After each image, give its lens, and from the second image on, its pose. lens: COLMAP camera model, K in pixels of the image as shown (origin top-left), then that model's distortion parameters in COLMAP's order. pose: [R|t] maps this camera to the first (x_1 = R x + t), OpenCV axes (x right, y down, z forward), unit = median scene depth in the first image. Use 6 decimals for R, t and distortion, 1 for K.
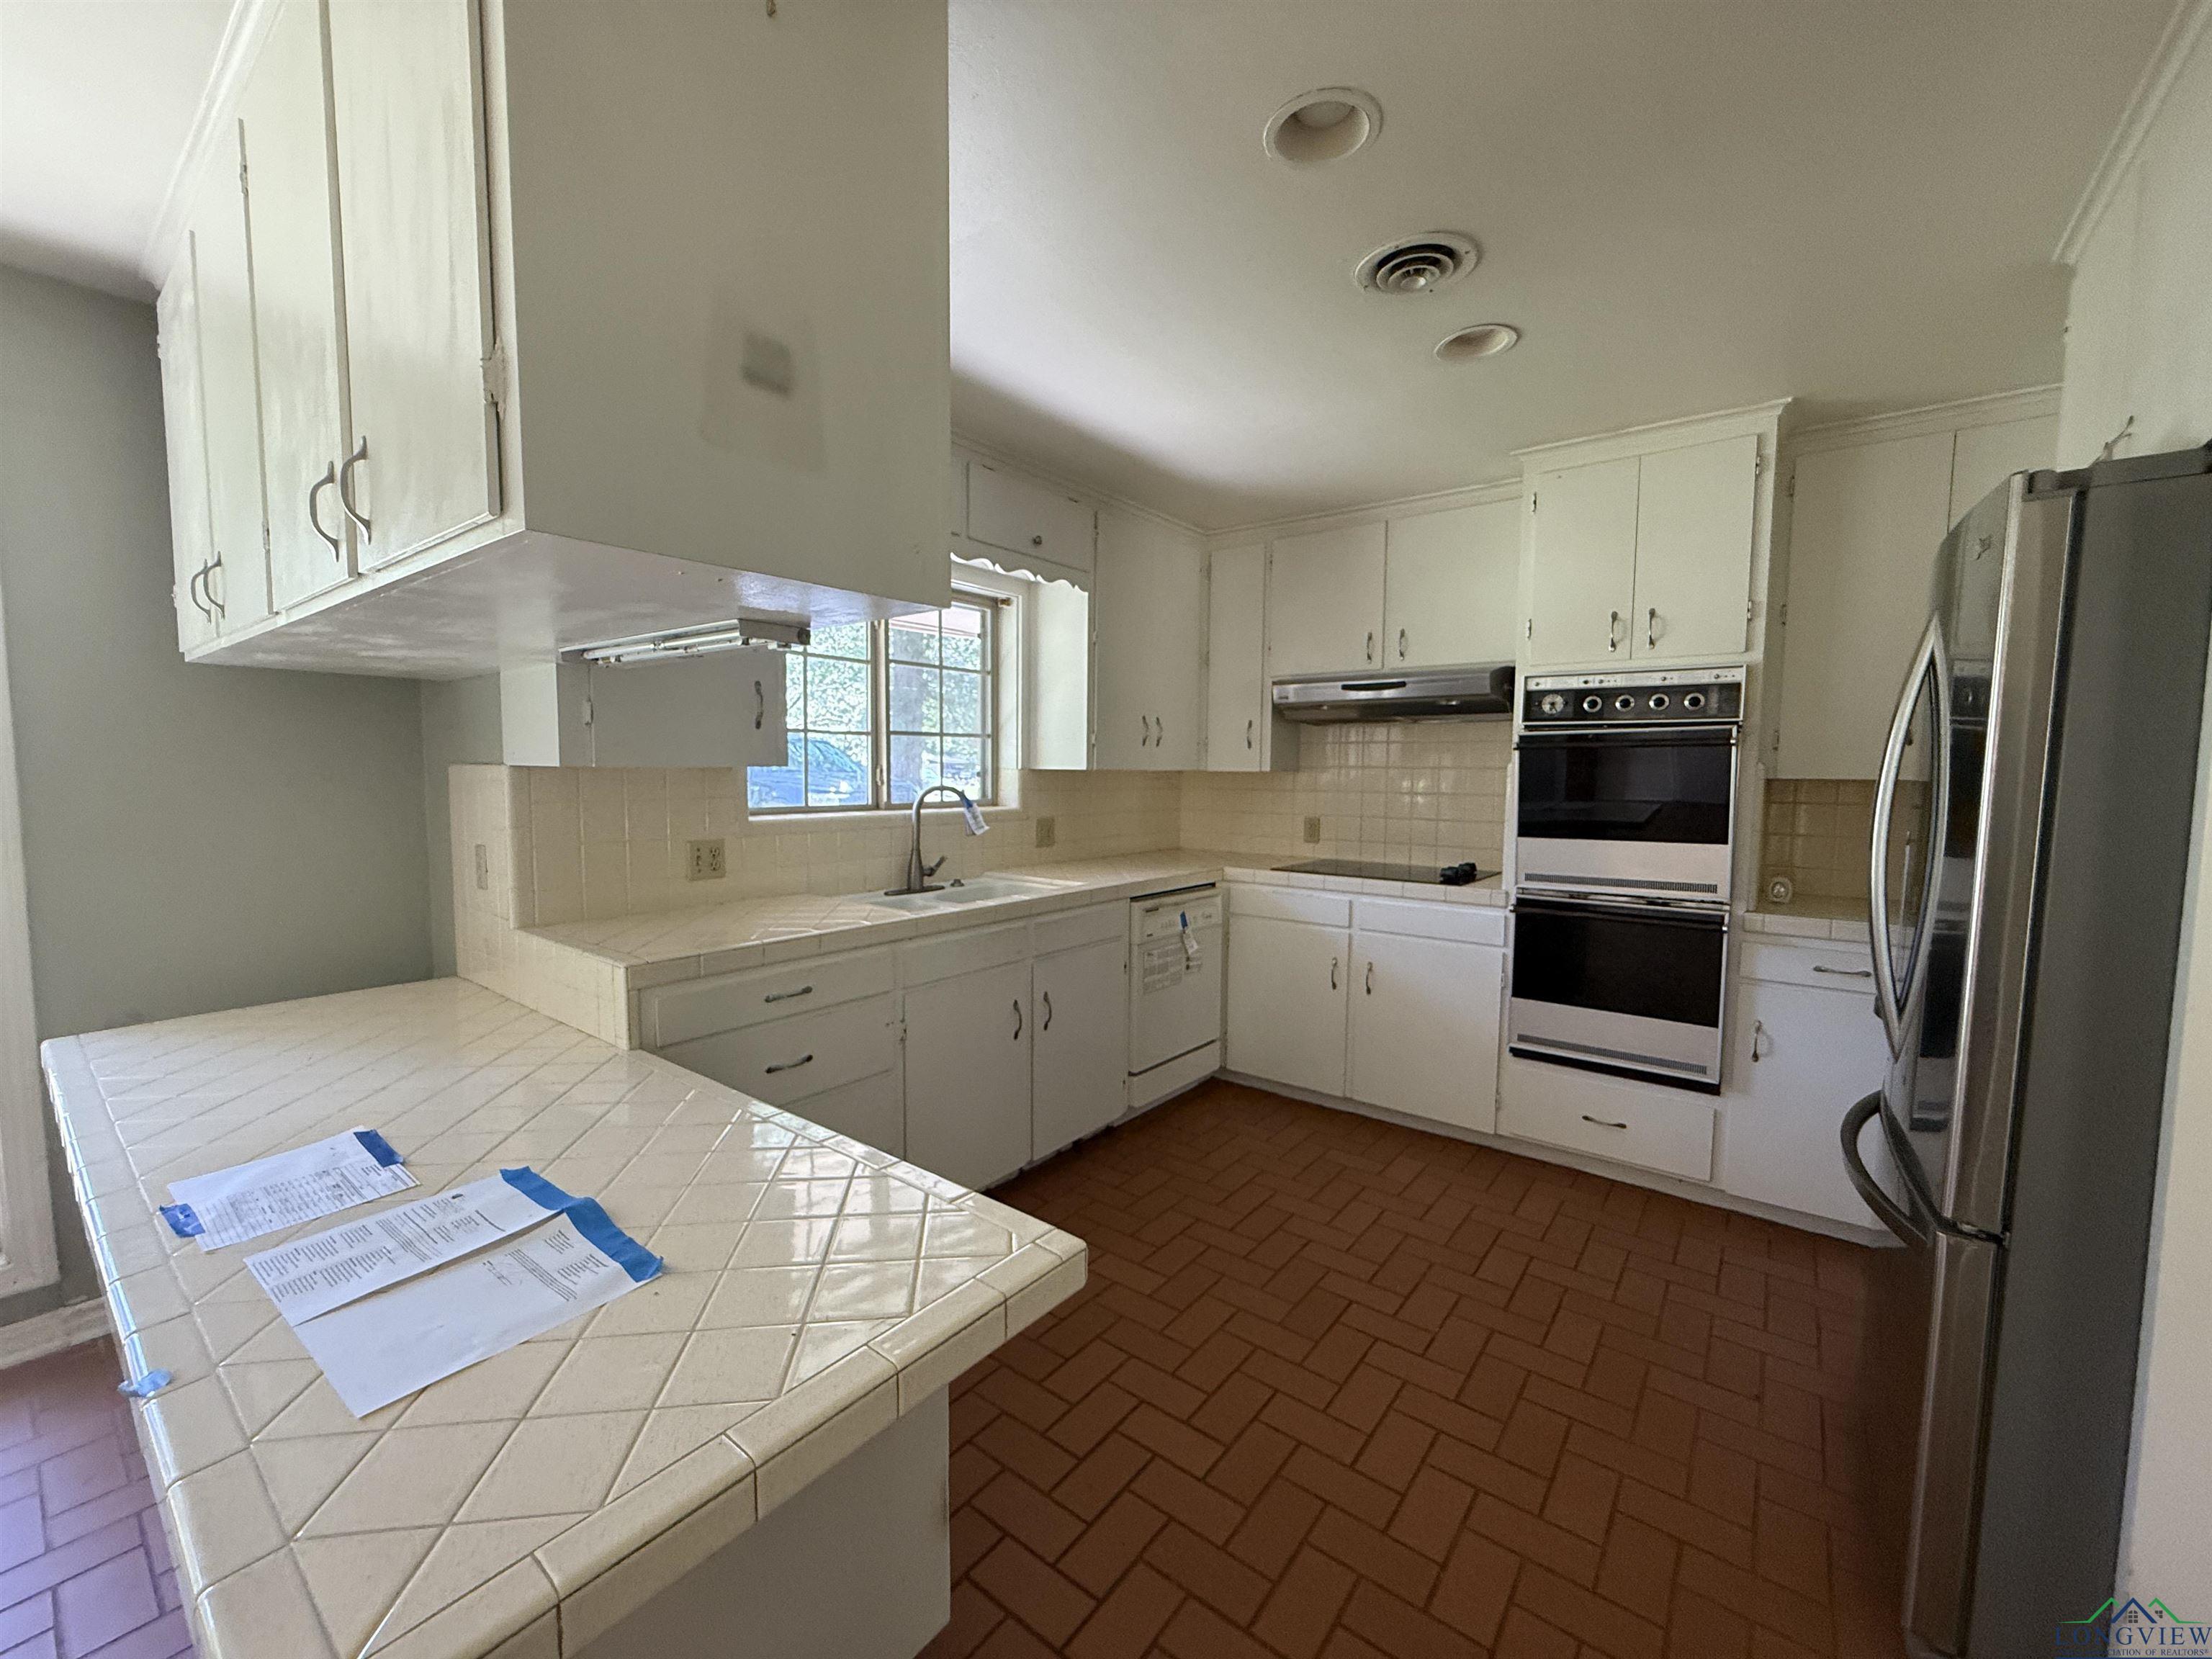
lens RADIAL K [[884.5, 0, 1100.6], [0, 884.5, 831.6], [0, 0, 1]] dist [-0.000832, -0.000026]
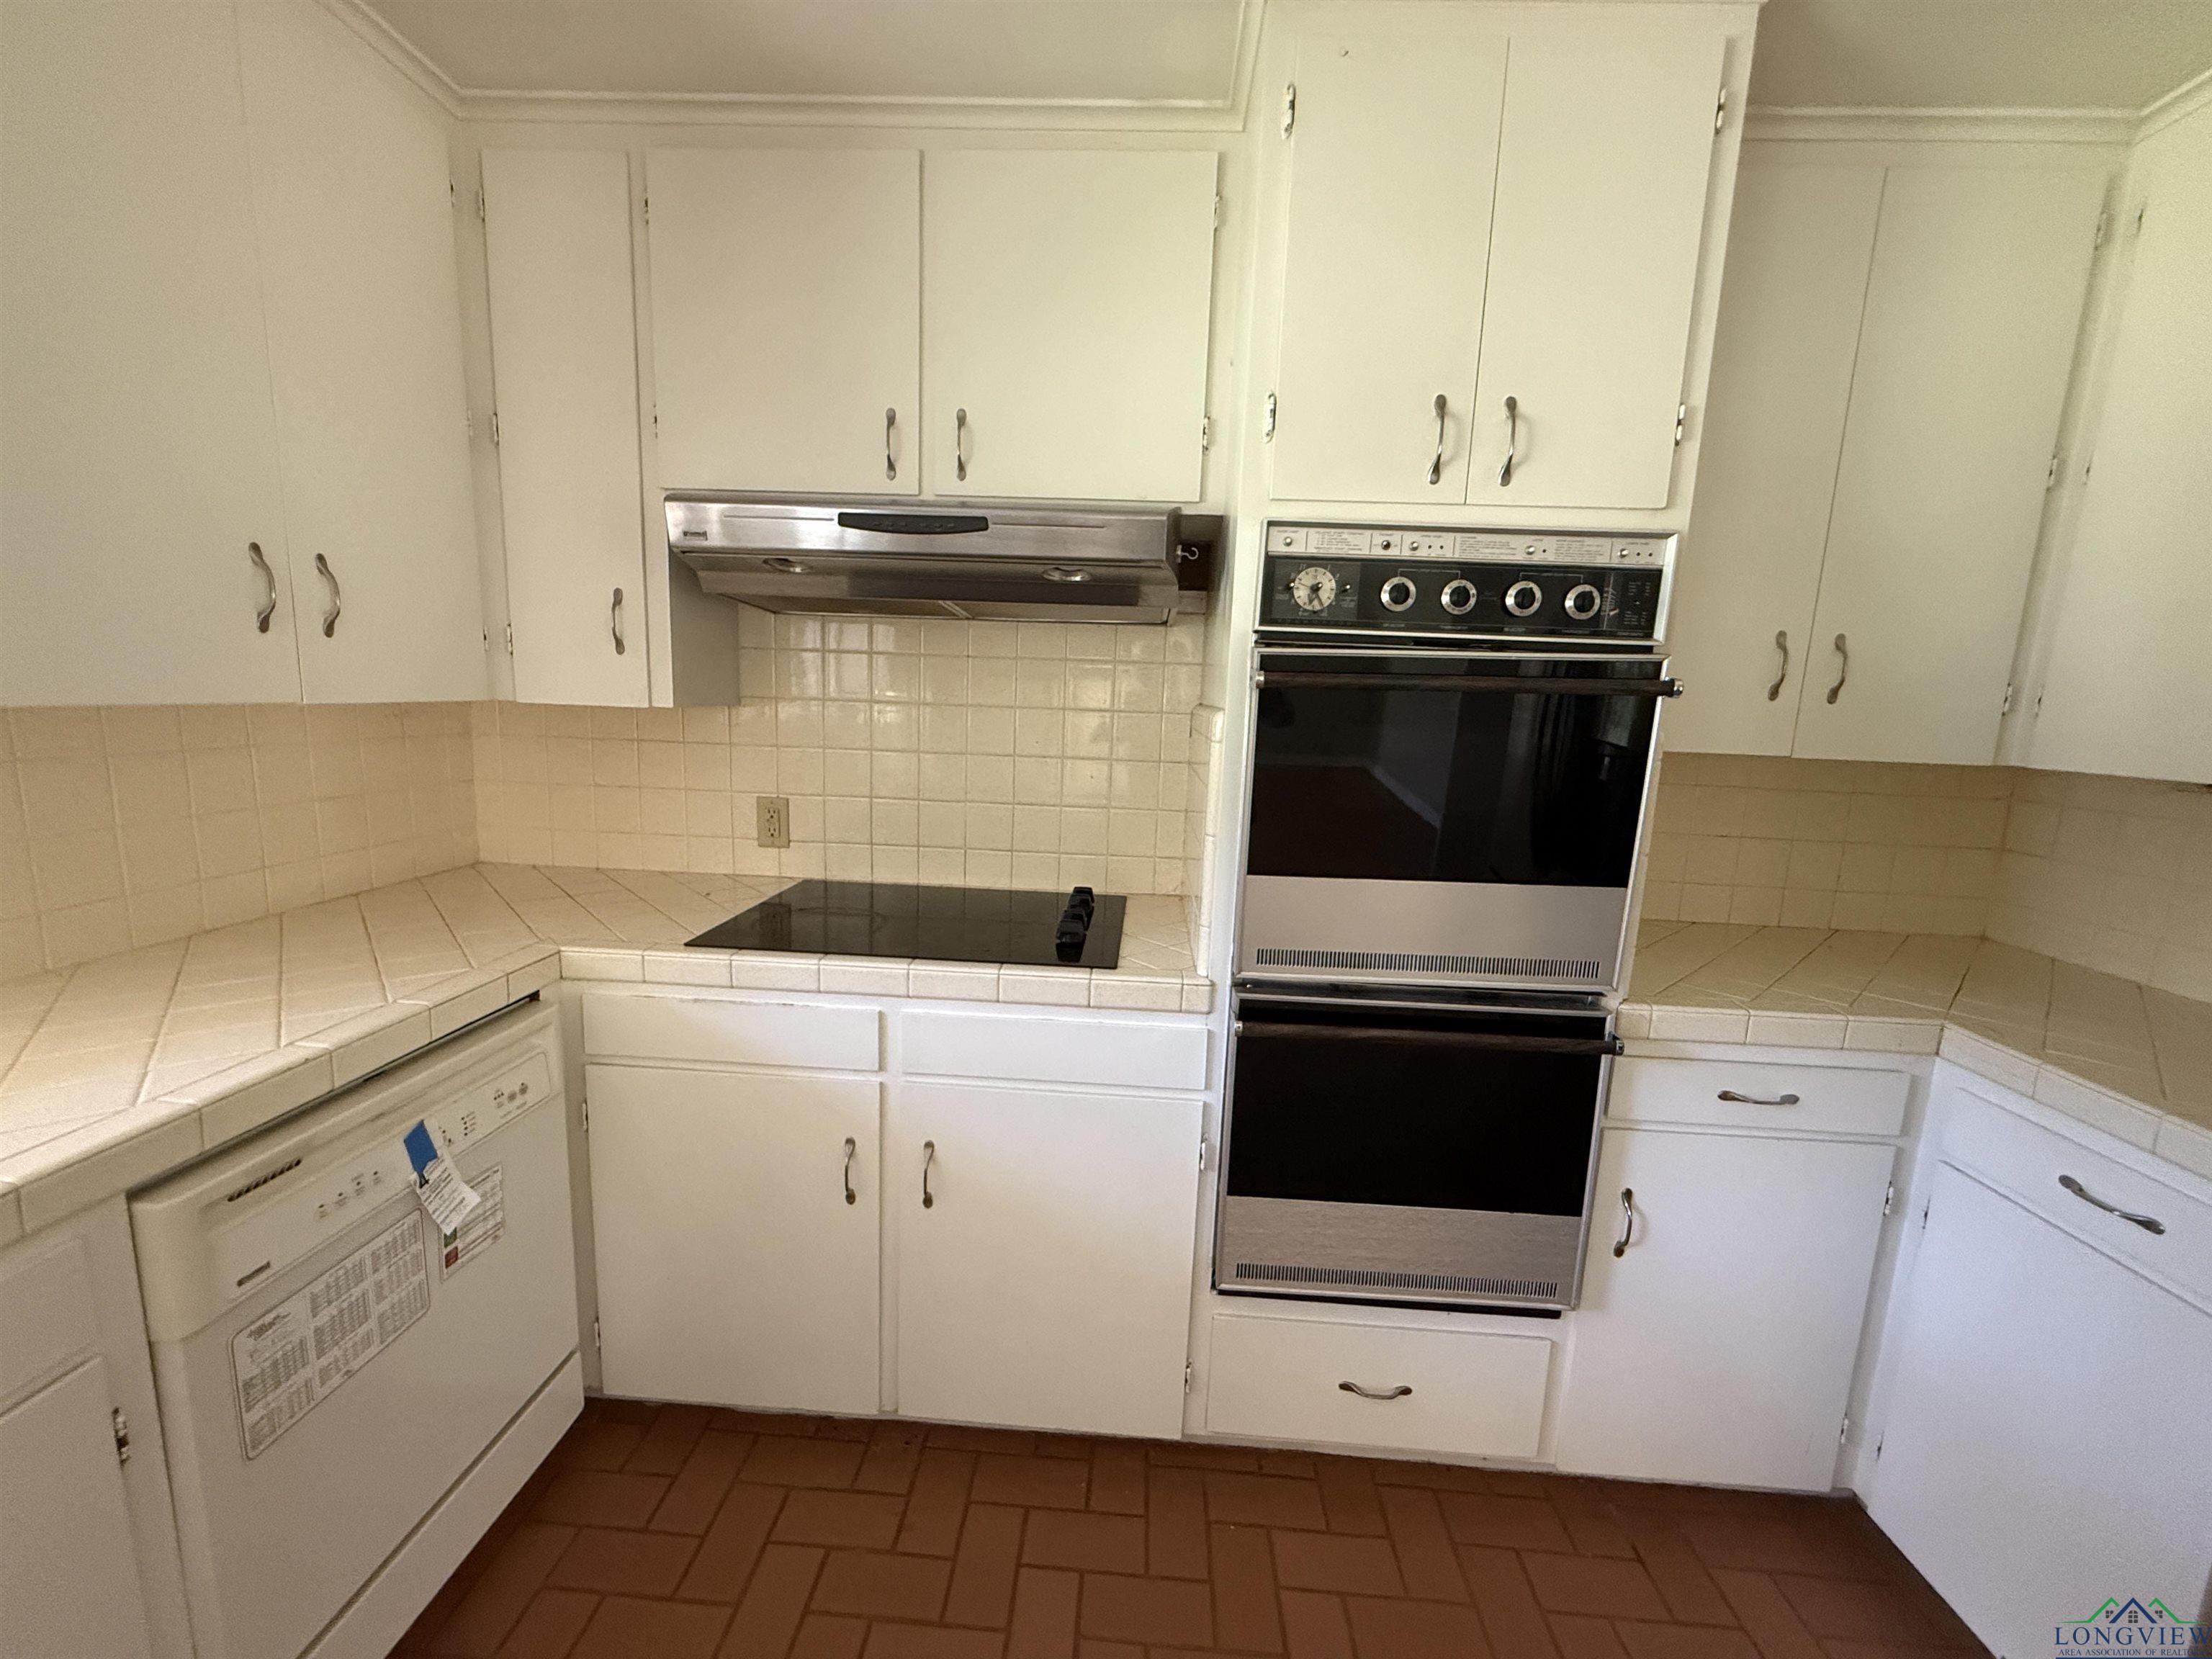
lens RADIAL K [[884.5, 0, 1100.6], [0, 884.5, 831.6], [0, 0, 1]] dist [-0.000832, -0.000026]
pose [[0.818731, -0.067368, 0.570211, 0.155716], [0.010590, 0.994696, 0.102314, -0.070689], [-0.574079, -0.077729, 0.815102, 0.720990]]
